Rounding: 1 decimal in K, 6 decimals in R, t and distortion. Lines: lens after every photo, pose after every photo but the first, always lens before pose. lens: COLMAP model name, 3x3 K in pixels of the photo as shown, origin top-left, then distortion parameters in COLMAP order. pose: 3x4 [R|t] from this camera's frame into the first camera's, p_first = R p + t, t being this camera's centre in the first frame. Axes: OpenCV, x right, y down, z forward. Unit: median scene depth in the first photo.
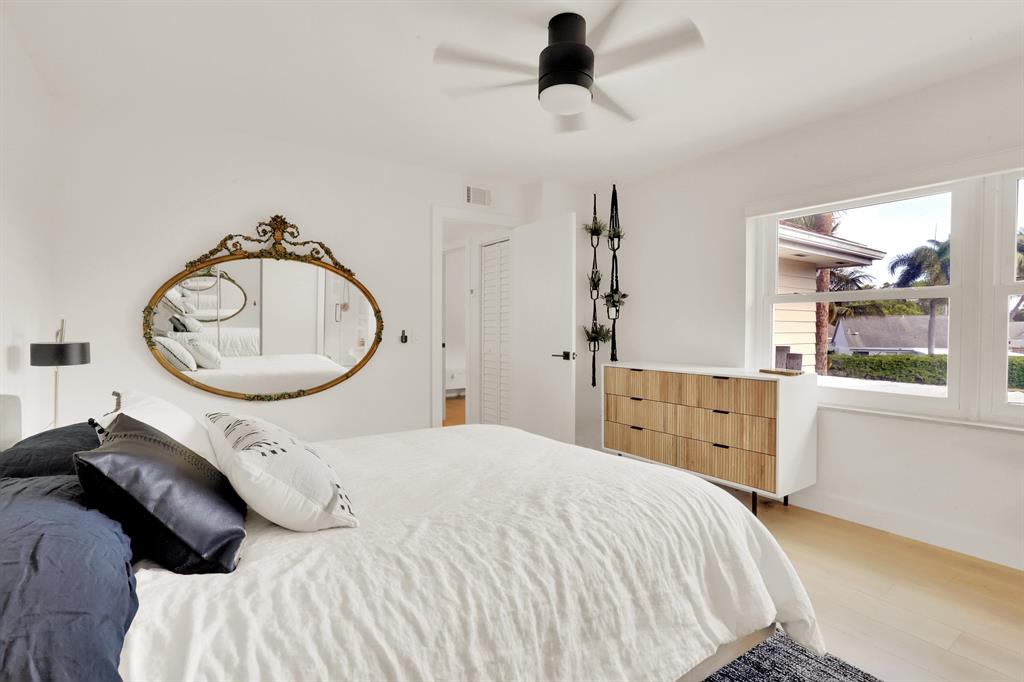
lens RADIAL K [[498.1, 0, 511.9], [0, 498.1, 338.5], [0, 0, 1]] dist [-0.032194, 0.008967]
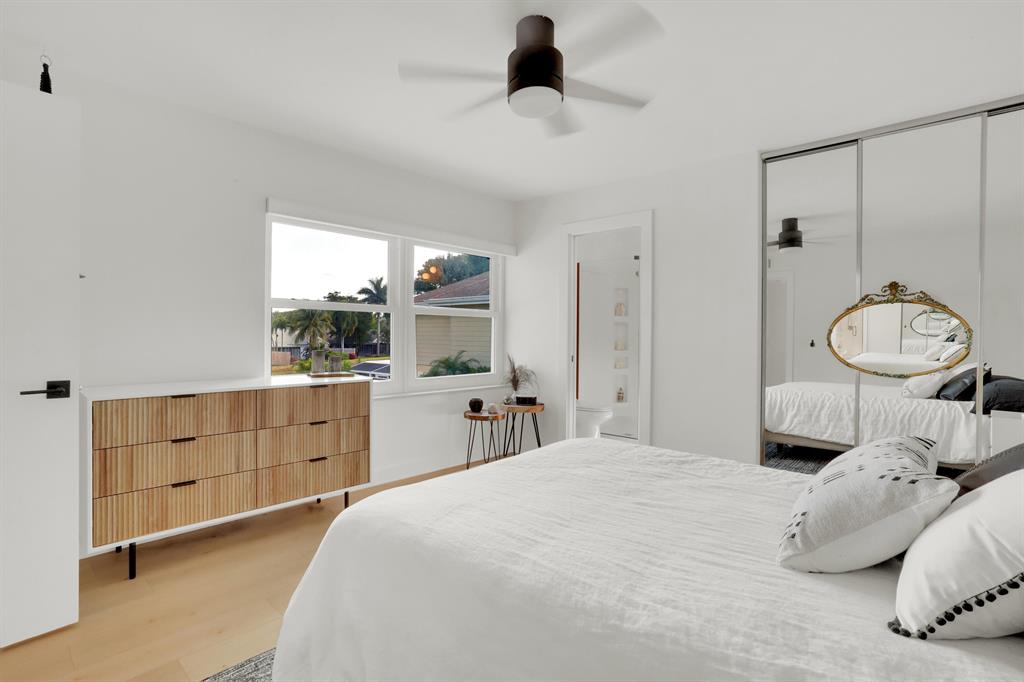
lens RADIAL K [[498.1, 0, 511.8], [0, 498.1, 335.6], [0, 0, 1]] dist [-0.032194, 0.008967]
pose [[-0.230029, -0.004228, 0.973175, -0.537871], [0.014458, 0.999865, 0.007761, -0.017597], [-0.973076, 0.015855, -0.229937, 0.814270]]
